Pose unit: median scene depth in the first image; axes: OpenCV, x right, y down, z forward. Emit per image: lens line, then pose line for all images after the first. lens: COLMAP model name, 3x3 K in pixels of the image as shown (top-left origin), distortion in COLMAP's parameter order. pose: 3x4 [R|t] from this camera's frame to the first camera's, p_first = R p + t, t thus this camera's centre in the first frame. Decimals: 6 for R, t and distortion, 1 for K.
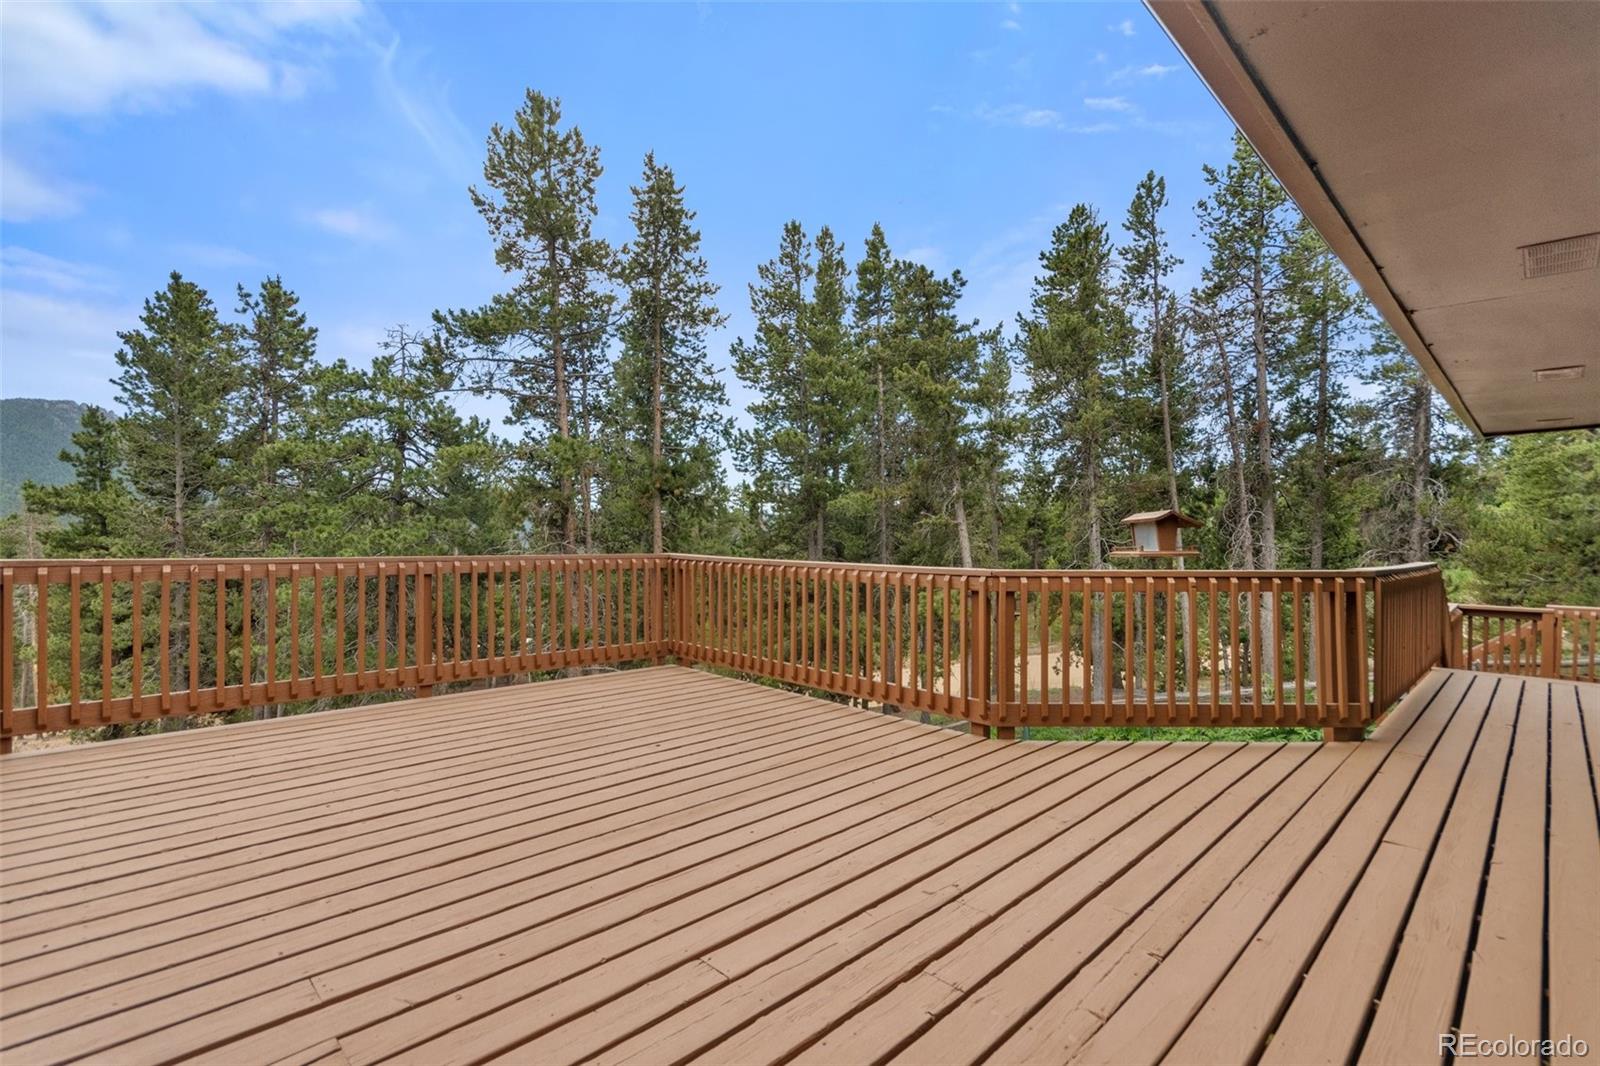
lens RADIAL K [[726.1, 0, 807.0], [0, 726.1, 532.9], [0, 0, 1]] dist [-0.002729, -0.000207]
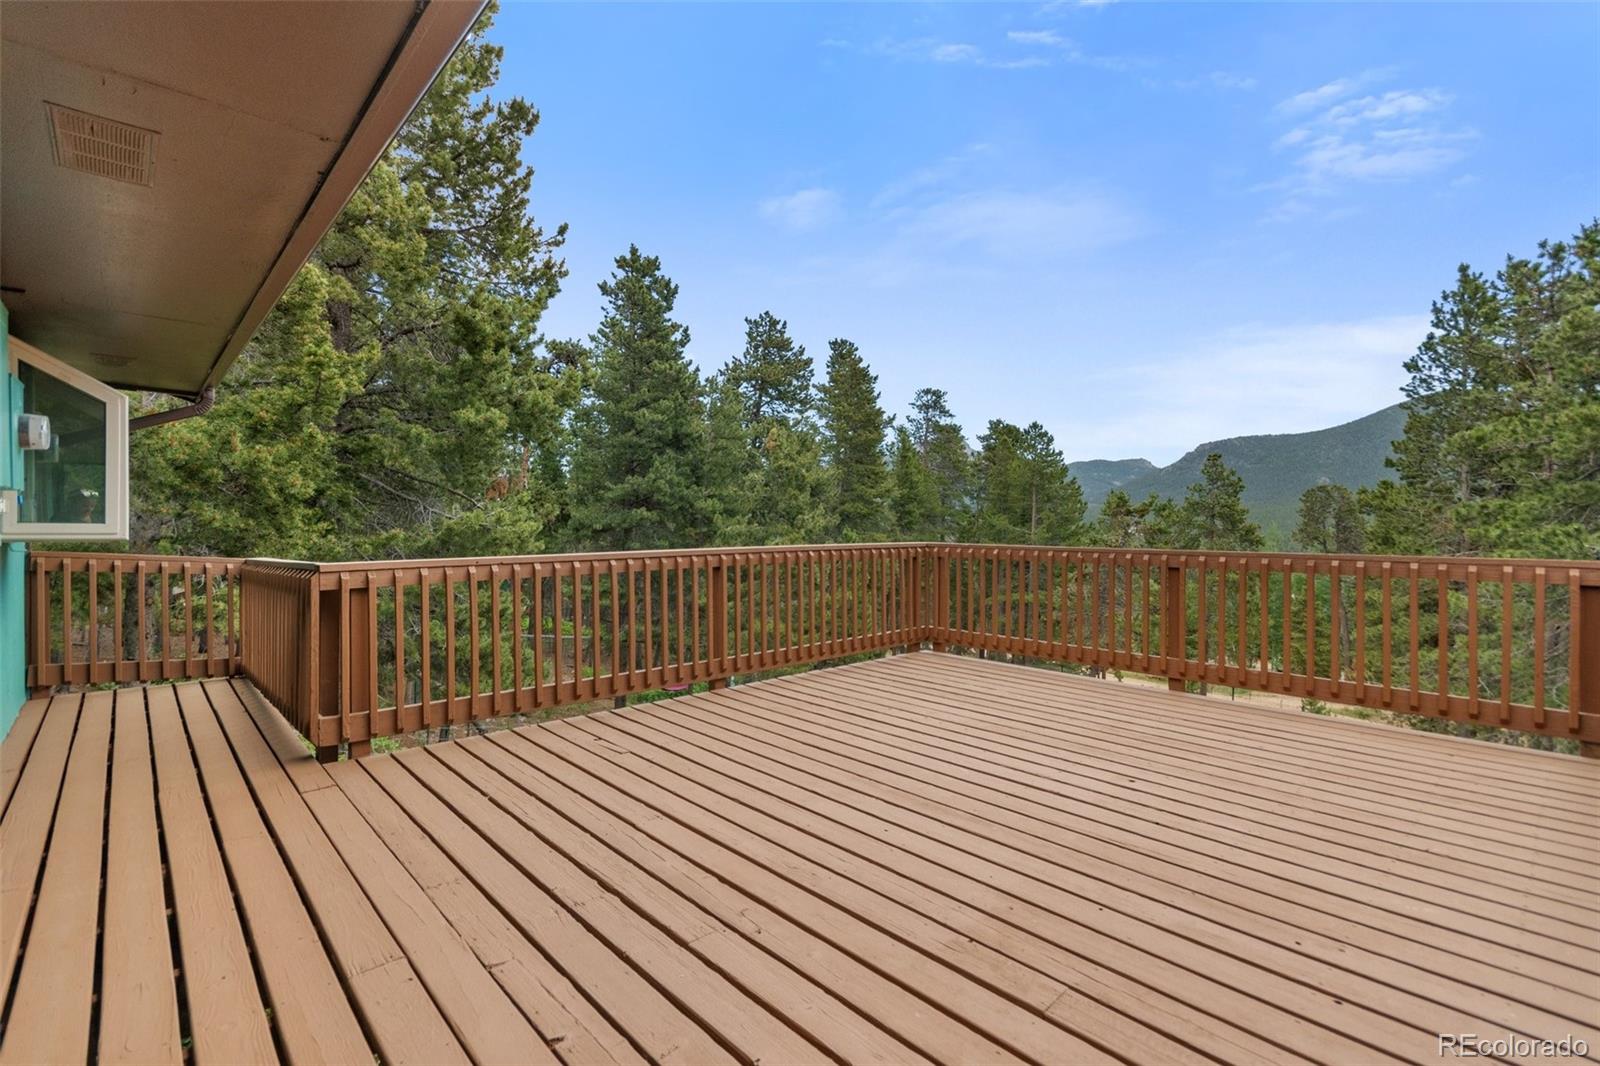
lens RADIAL K [[726.1, 0, 793.3], [0, 726.1, 526.3], [0, 0, 1]] dist [-0.002729, -0.000207]
pose [[-0.032231, -0.008051, -0.999448, 0.758922], [-0.001052, 0.999967, -0.008022, 0.010903], [0.999480, 0.000792, -0.032238, 0.762552]]
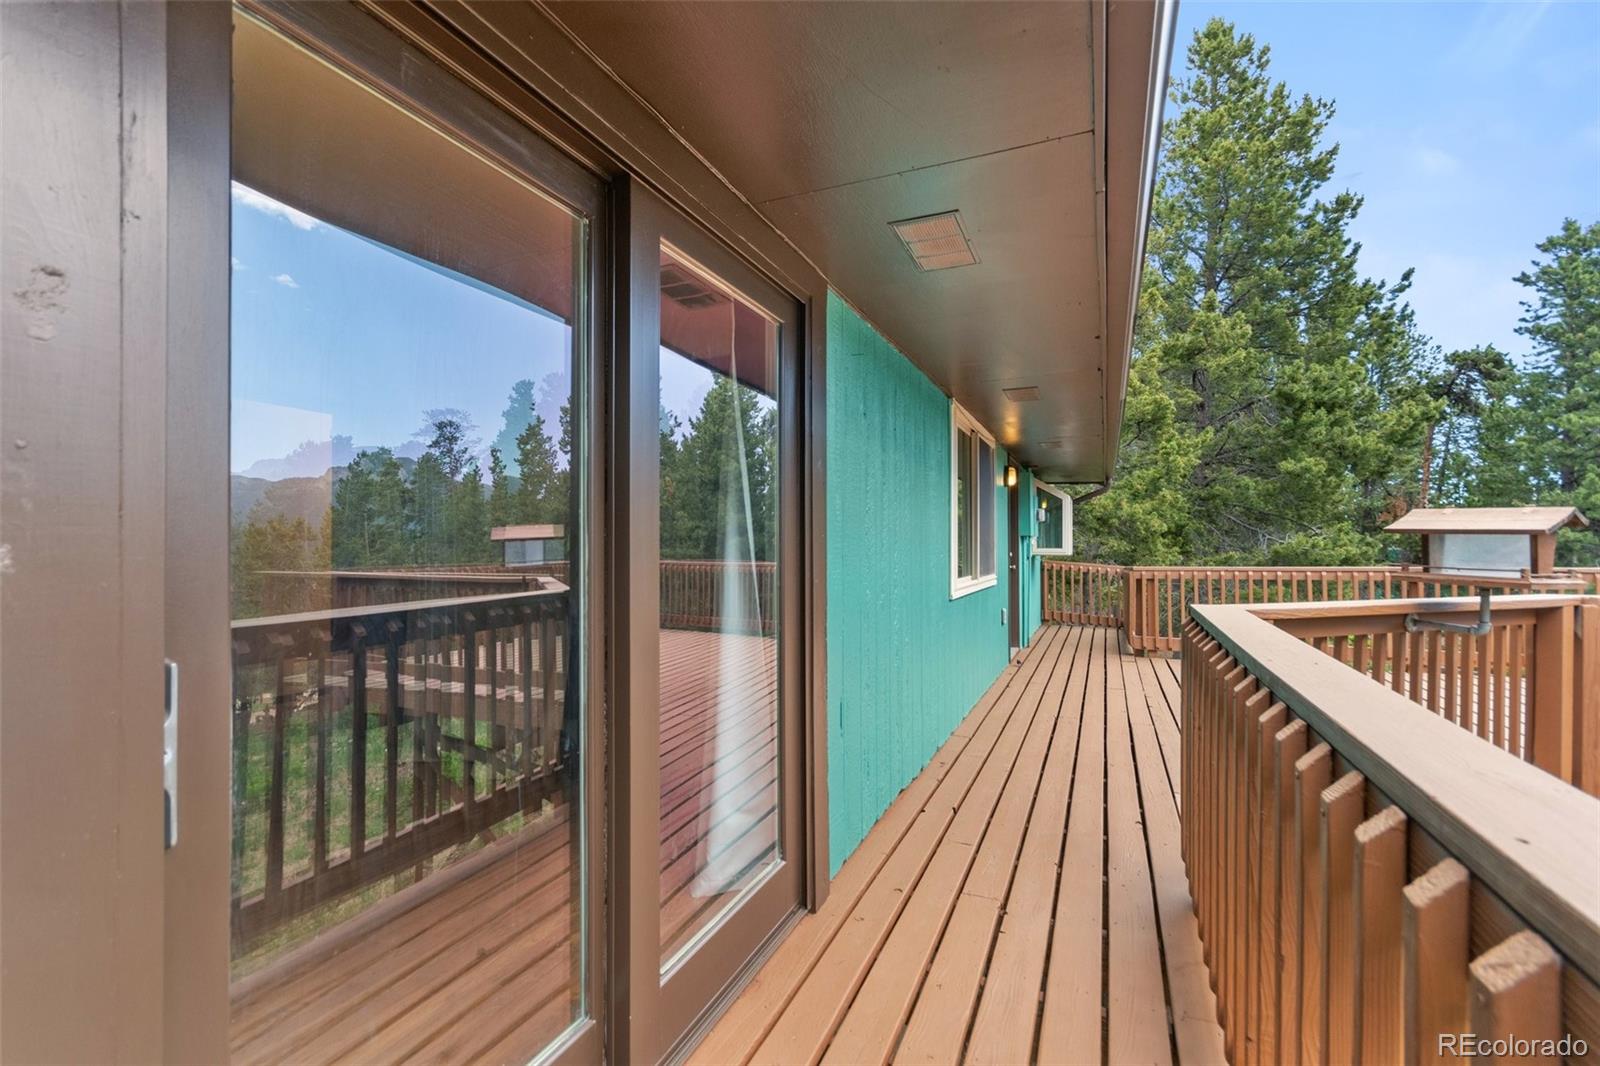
lens RADIAL K [[726.1, 0, 790.7], [0, 726.1, 540.6], [0, 0, 1]] dist [-0.002729, -0.000207]
pose [[-0.928019, -0.015435, -0.372213, 1.381917], [-0.012922, 0.999874, -0.009246, 0.009273], [0.372309, -0.003771, -0.928101, 1.505039]]
